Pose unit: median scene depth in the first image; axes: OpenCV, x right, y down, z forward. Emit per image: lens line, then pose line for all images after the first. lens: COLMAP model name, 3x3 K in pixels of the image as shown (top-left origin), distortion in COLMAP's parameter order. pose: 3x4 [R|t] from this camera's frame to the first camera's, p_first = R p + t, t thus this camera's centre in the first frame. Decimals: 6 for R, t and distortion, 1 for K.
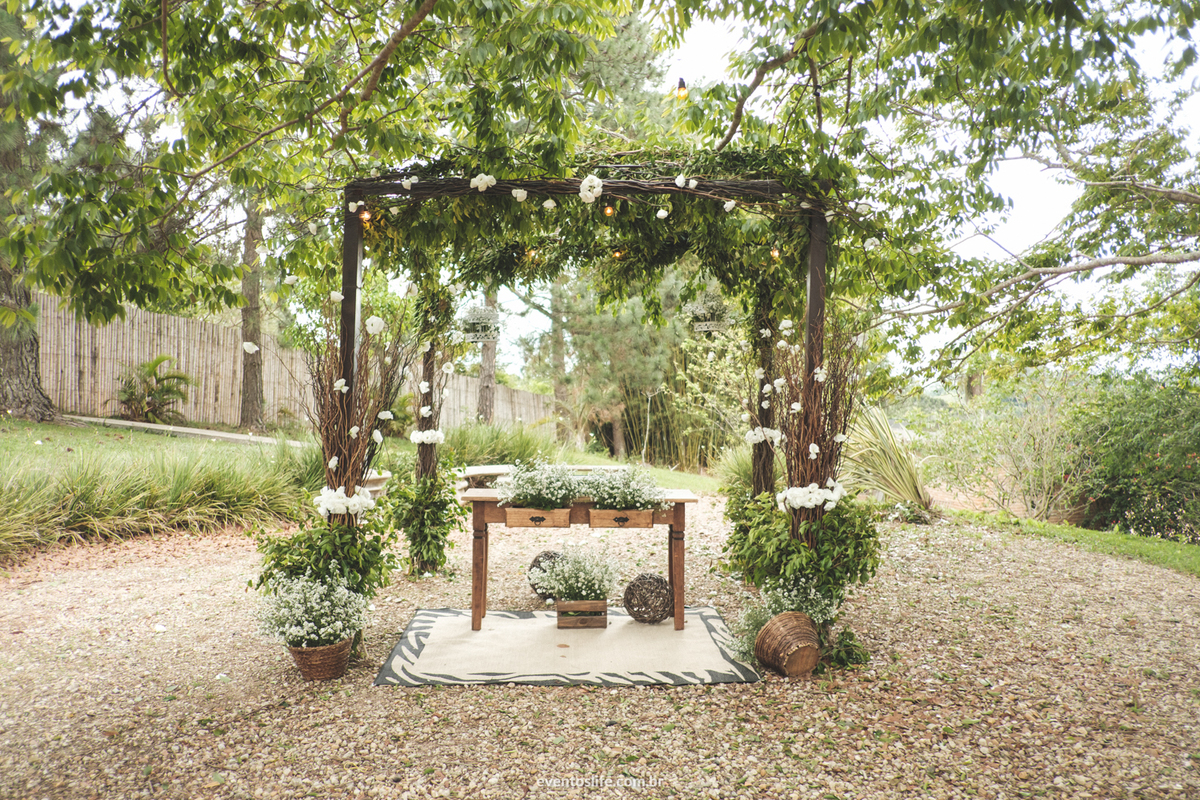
lens RADIAL K [[942.0, 0, 600.8], [0, 942.0, 399.6], [0, 0, 1]] dist [-0.018987, -0.010334]
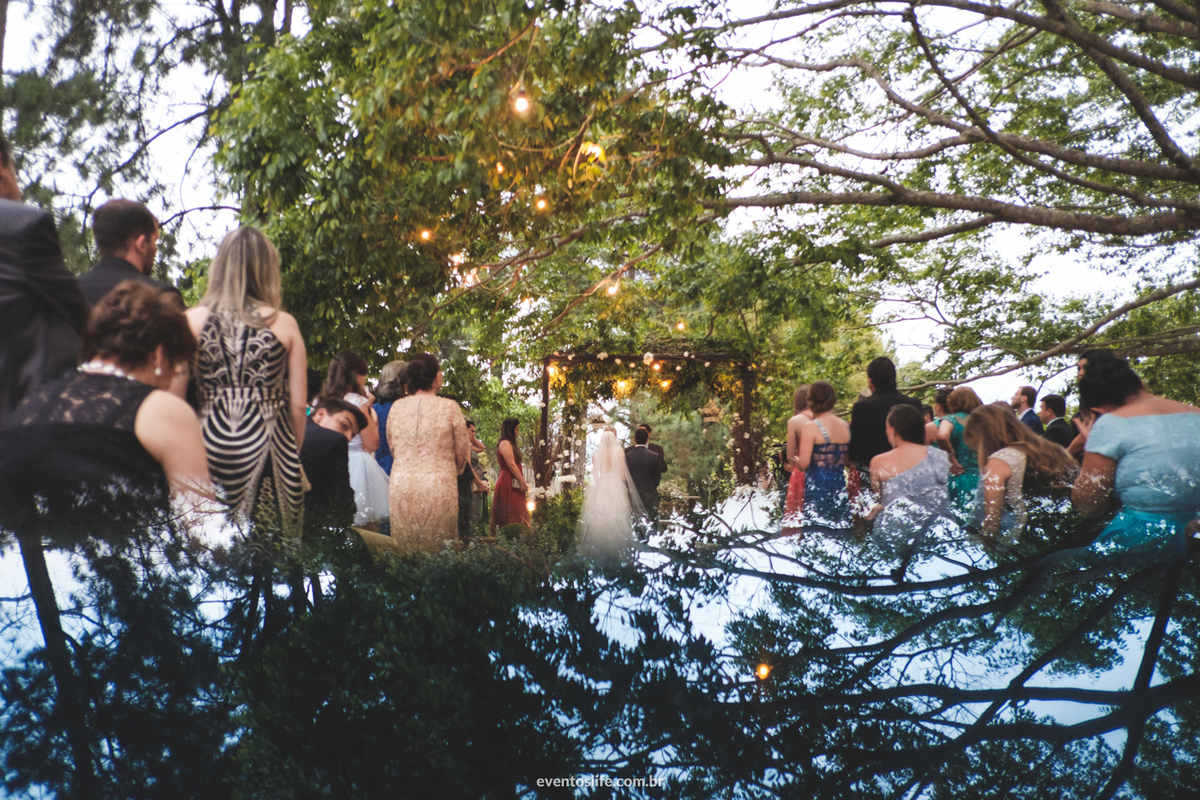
lens RADIAL K [[942.0, 0, 600.1], [0, 942.0, 399.8], [0, 0, 1]] dist [-0.018987, -0.010334]
pose [[0.996484, -0.011595, -0.082974, 0.062714], [0.001069, 0.992055, -0.125800, 0.172468], [0.083774, 0.125269, 0.988580, -1.304138]]
